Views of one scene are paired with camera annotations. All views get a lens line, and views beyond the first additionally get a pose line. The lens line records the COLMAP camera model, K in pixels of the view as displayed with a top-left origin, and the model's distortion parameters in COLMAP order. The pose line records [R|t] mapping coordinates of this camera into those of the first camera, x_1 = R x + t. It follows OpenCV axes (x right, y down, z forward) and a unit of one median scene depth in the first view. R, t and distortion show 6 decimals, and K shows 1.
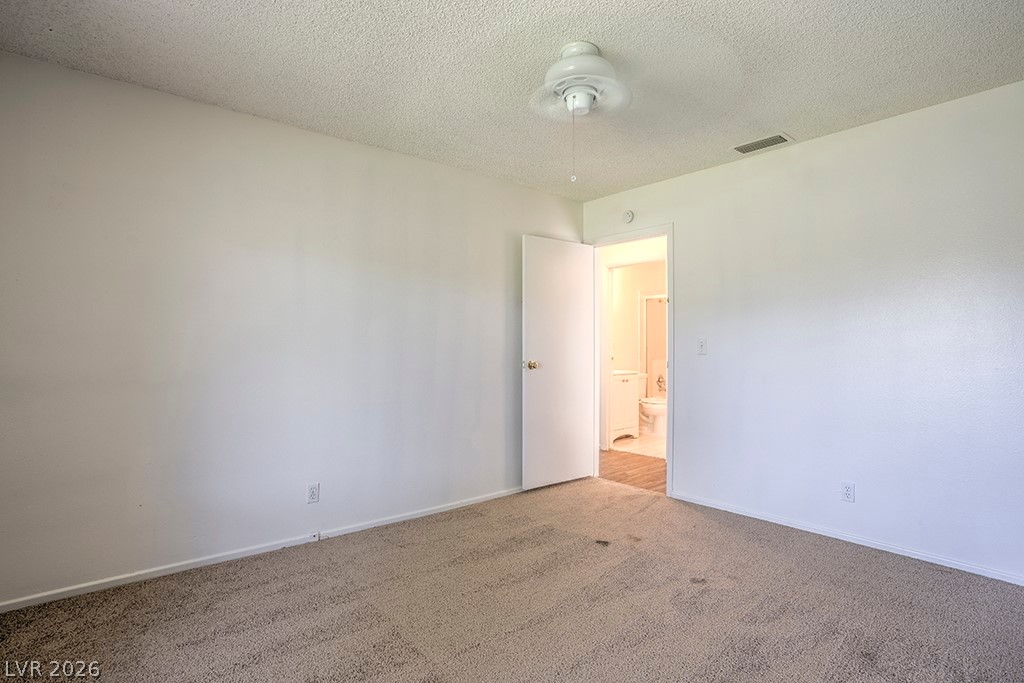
lens RADIAL K [[522.2, 0, 508.1], [0, 522.2, 343.7], [0, 0, 1]] dist [-0.017721, 0.003205]
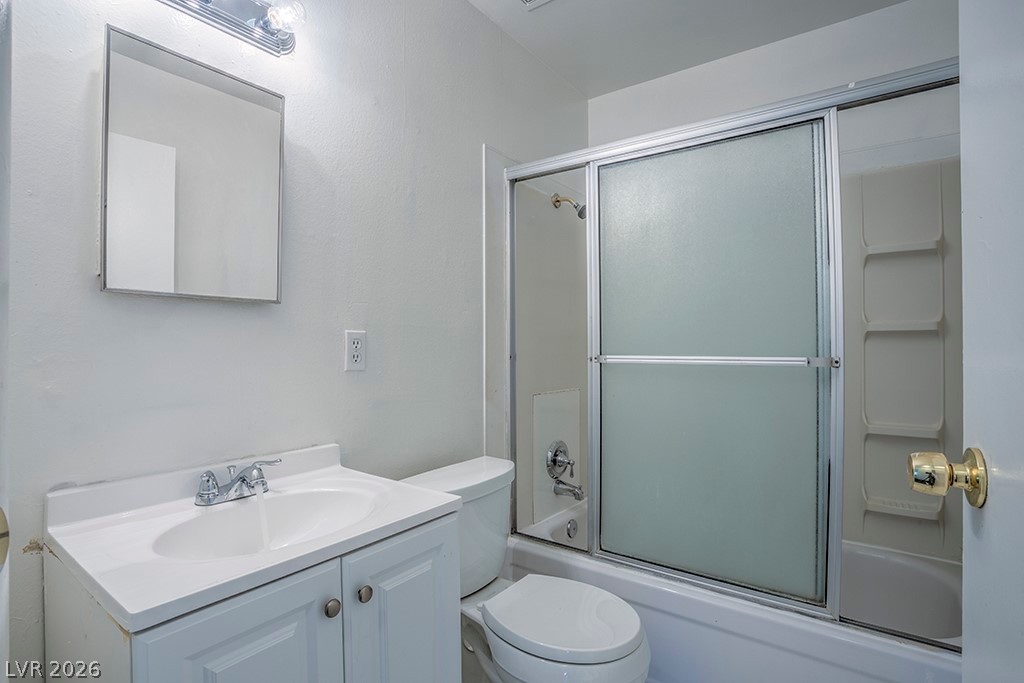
lens RADIAL K [[522.2, 0, 510.0], [0, 522.2, 340.4], [0, 0, 1]] dist [-0.017721, 0.003205]
pose [[0.973712, -0.003605, 0.227755, 0.200696], [0.003673, 0.999993, 0.000125, 0.000299], [-0.227754, 0.000715, 0.973719, 0.730443]]
